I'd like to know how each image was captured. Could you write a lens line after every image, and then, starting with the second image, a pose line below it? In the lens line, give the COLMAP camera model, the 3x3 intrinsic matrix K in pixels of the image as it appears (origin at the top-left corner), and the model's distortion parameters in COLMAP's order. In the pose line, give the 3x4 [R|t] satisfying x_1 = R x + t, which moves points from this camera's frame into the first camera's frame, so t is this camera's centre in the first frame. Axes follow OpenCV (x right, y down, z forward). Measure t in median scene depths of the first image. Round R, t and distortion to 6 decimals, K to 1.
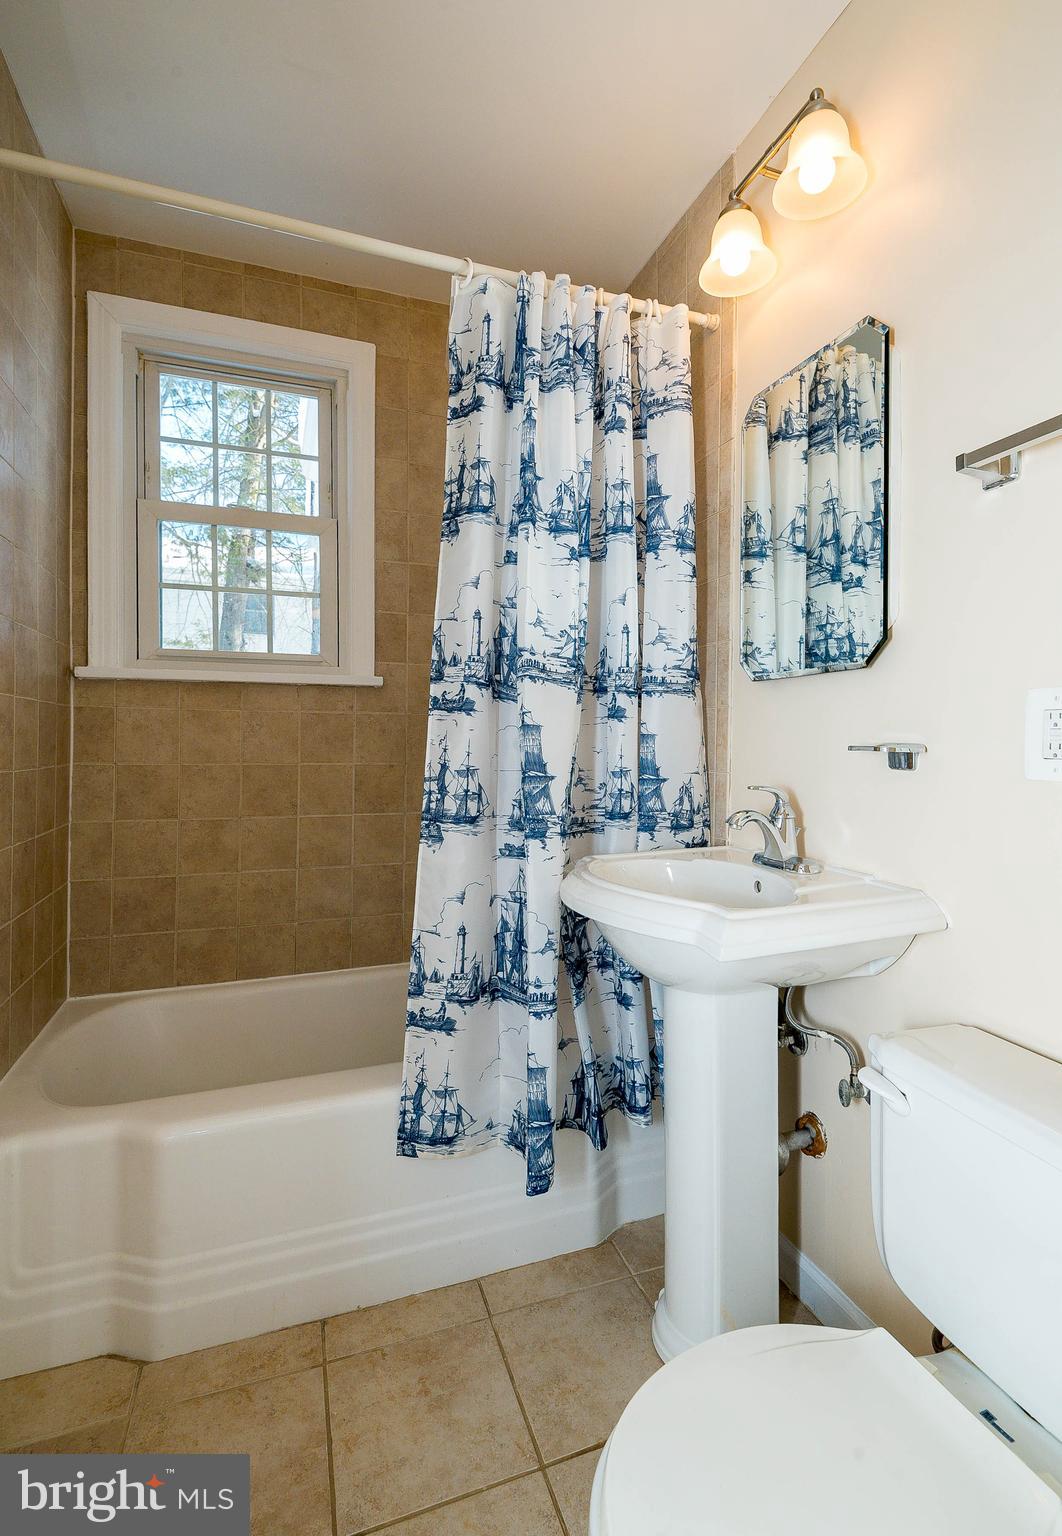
lens RADIAL K [[725.5, 0, 547.7], [0, 725.5, 763.1], [0, 0, 1]] dist [0.043860, -0.032960]
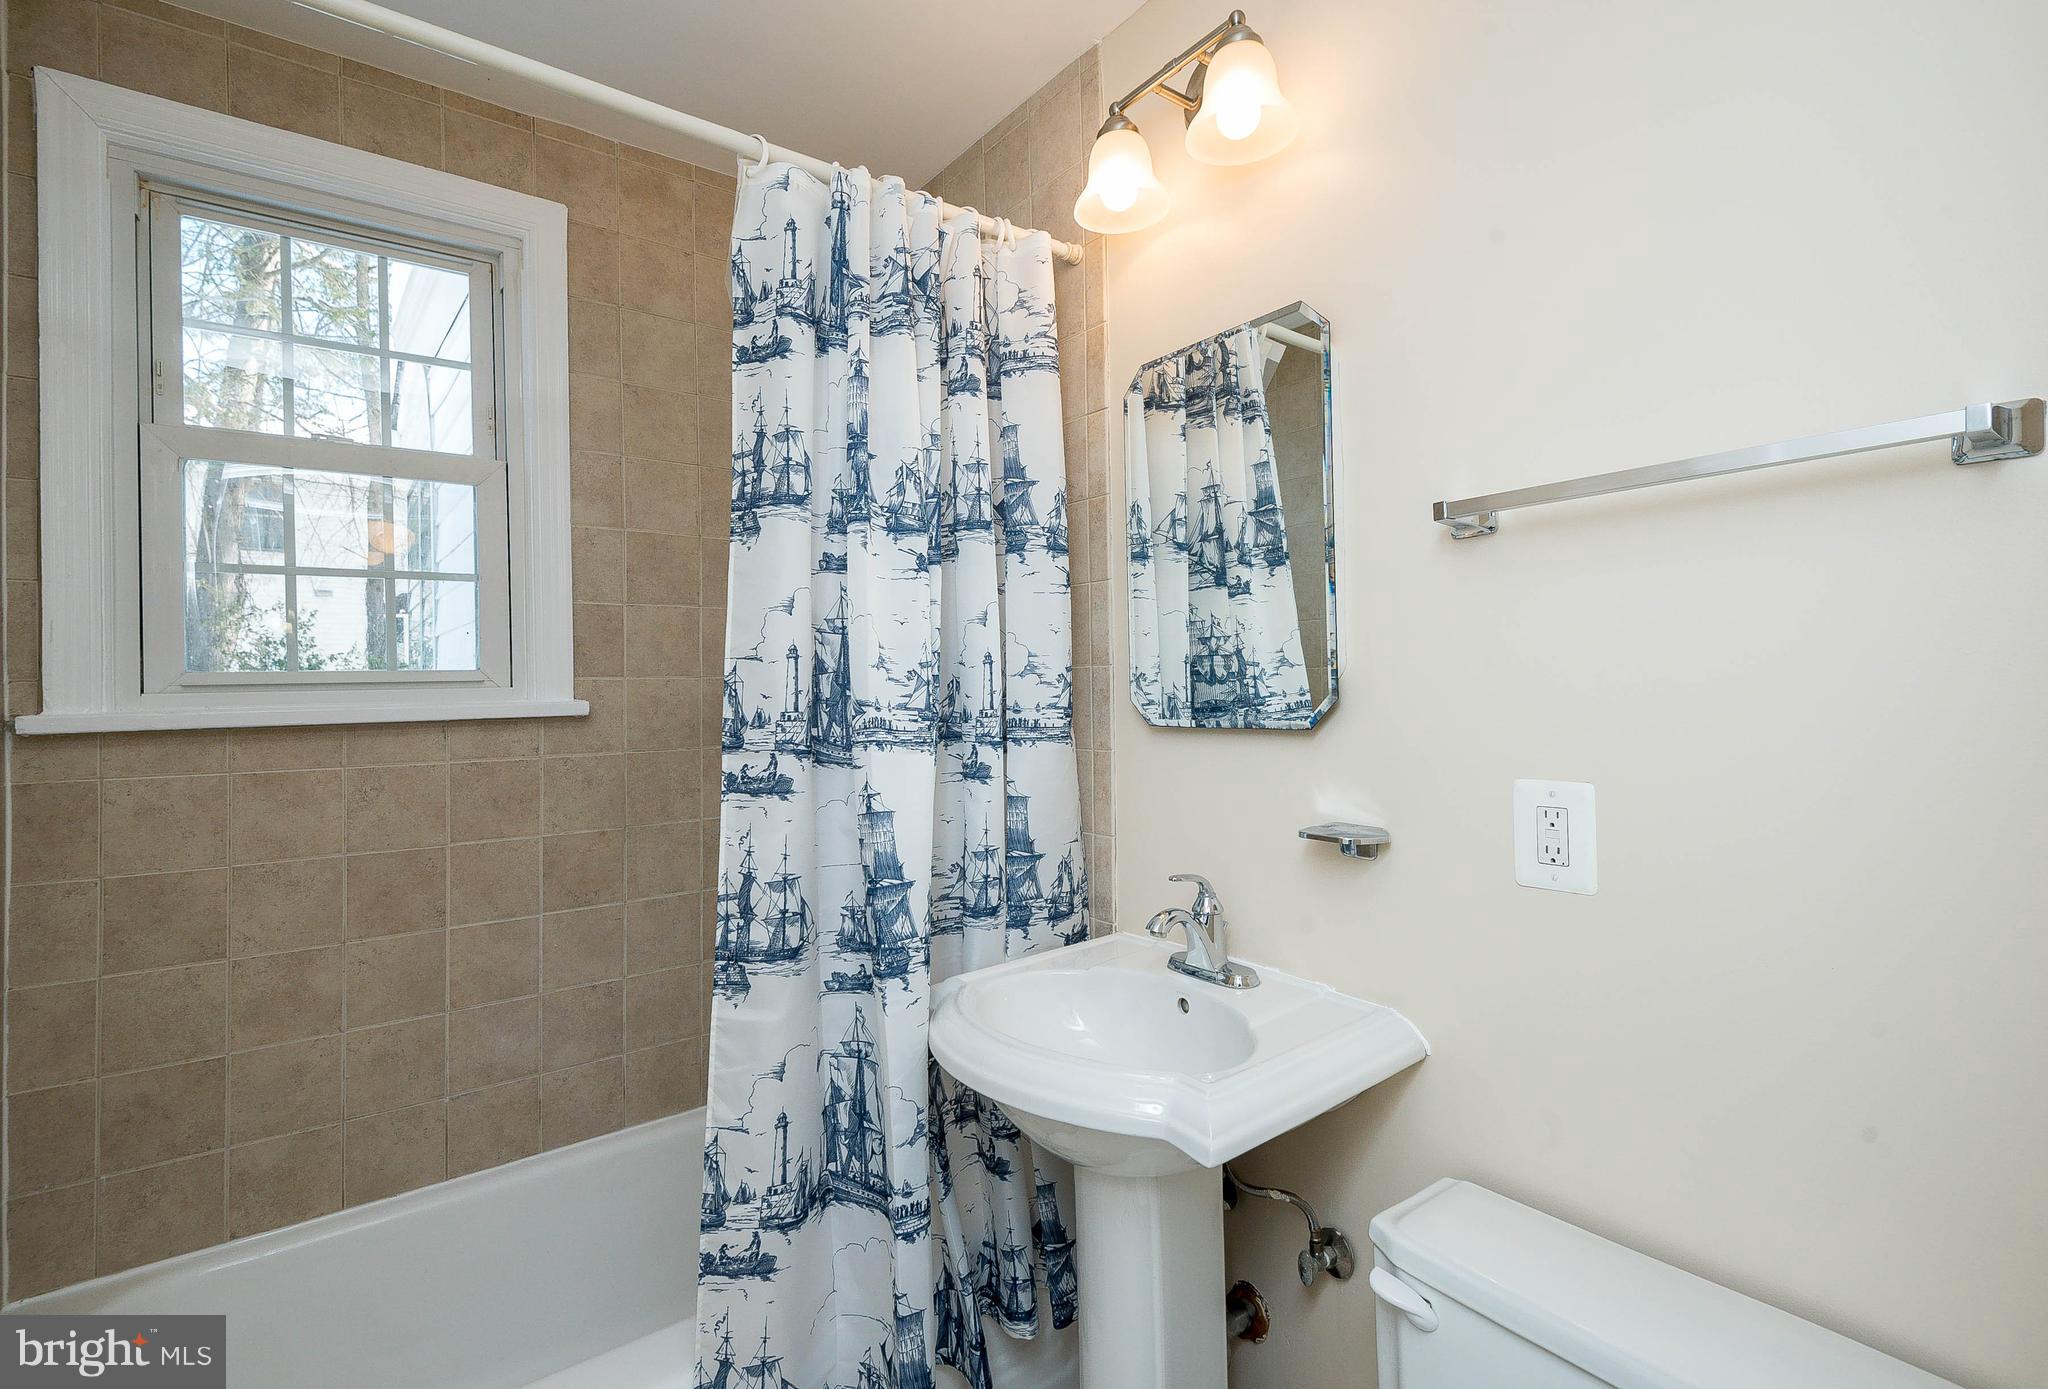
lens RADIAL K [[951.4, 0, 1024.0], [0, 951.4, 694.5], [0, 0, 1]] dist [0.041118, -0.028517]
pose [[0.952878, -0.026910, 0.302159, -0.149341], [0.032038, 0.999414, -0.012030, -0.134472], [-0.301658, 0.021143, 0.953182, 0.068828]]
